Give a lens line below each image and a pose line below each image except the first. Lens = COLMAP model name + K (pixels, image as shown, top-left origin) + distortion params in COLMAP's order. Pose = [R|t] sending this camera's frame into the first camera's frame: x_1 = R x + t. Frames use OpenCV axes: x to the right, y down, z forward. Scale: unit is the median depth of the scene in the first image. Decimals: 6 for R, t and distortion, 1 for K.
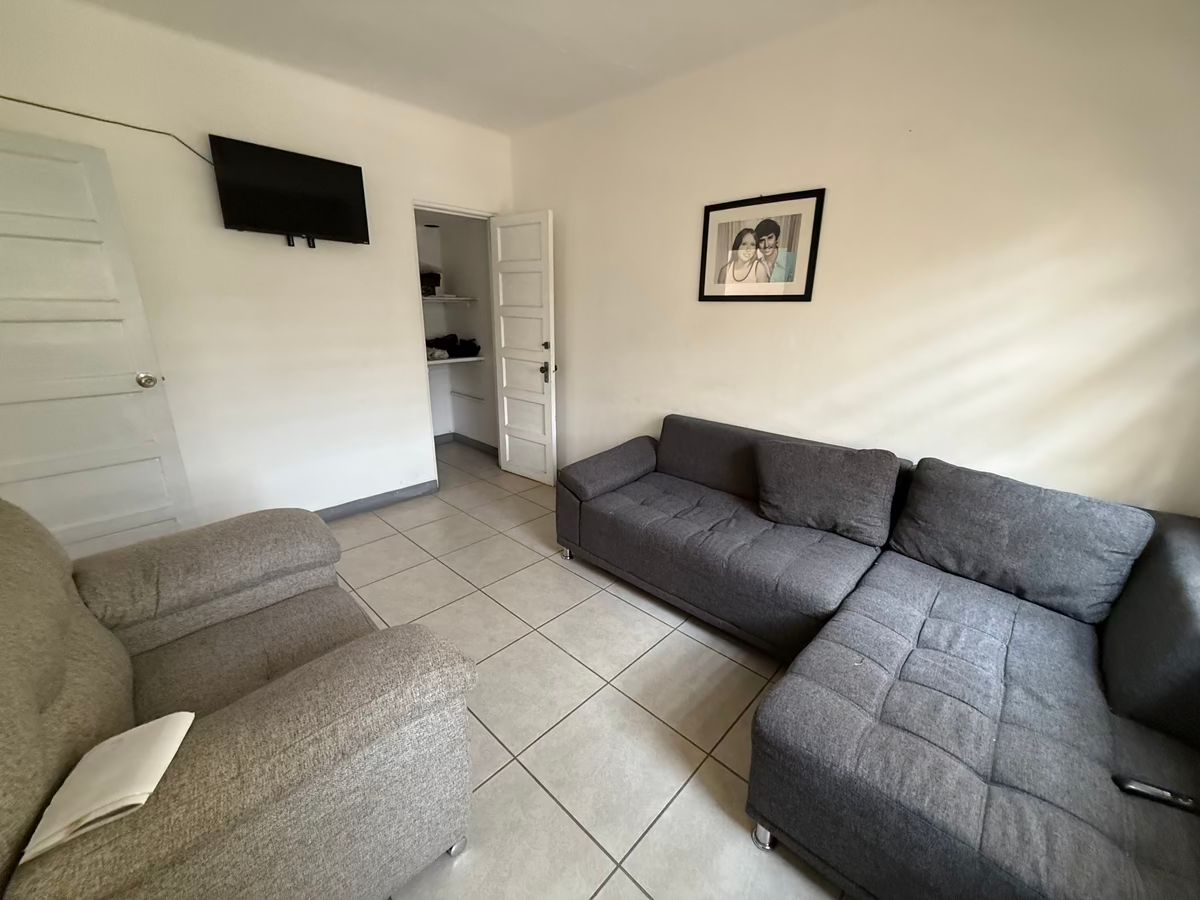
lens RADIAL K [[479.2, 0, 599.1], [0, 479.2, 448.9], [0, 0, 1]] dist [0.000493, 0.000180]
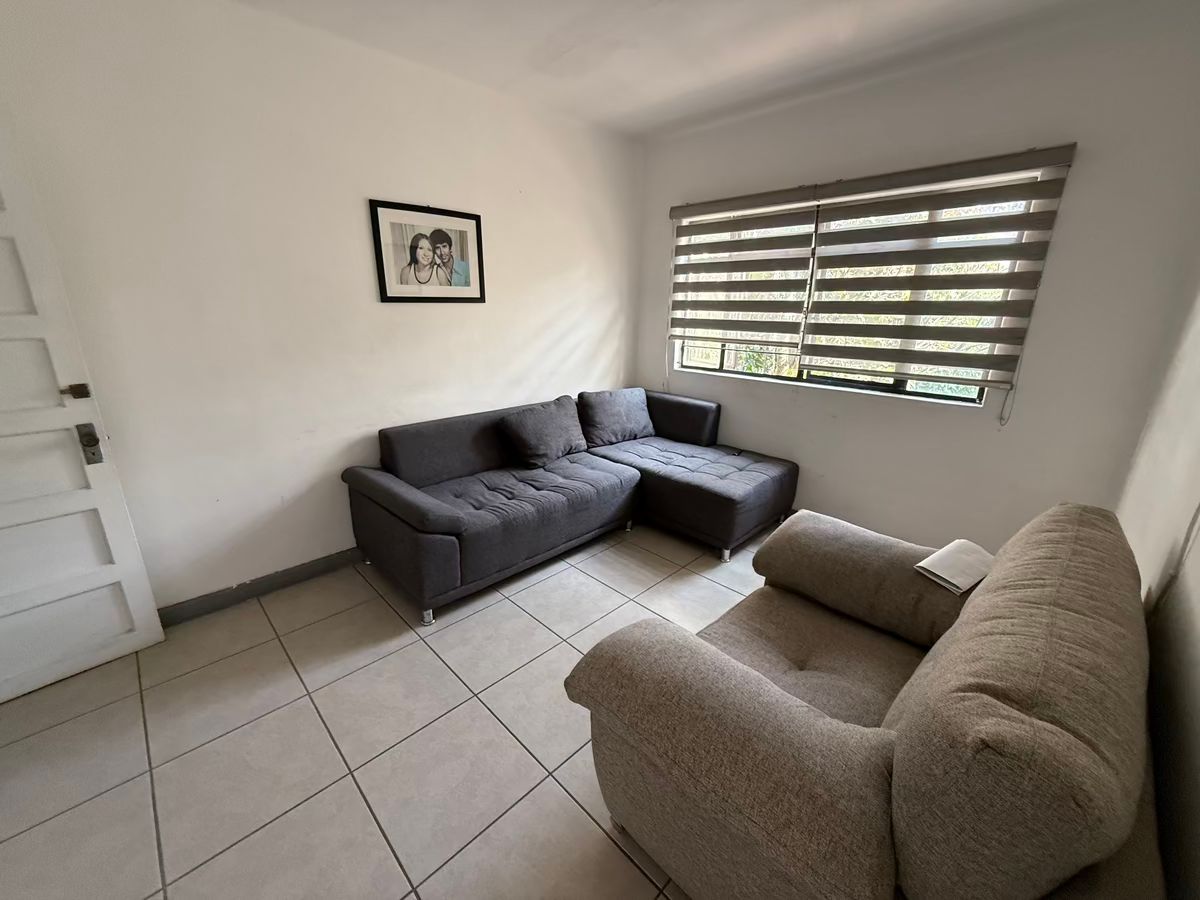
lens RADIAL K [[479.2, 0, 597.3], [0, 479.2, 453.9], [0, 0, 1]] dist [0.000493, 0.000180]
pose [[0.033248, -0.307264, 0.951043, -0.864144], [0.284111, 0.915218, 0.285757, -0.213823], [-0.958215, 0.260701, 0.117726, 0.651250]]
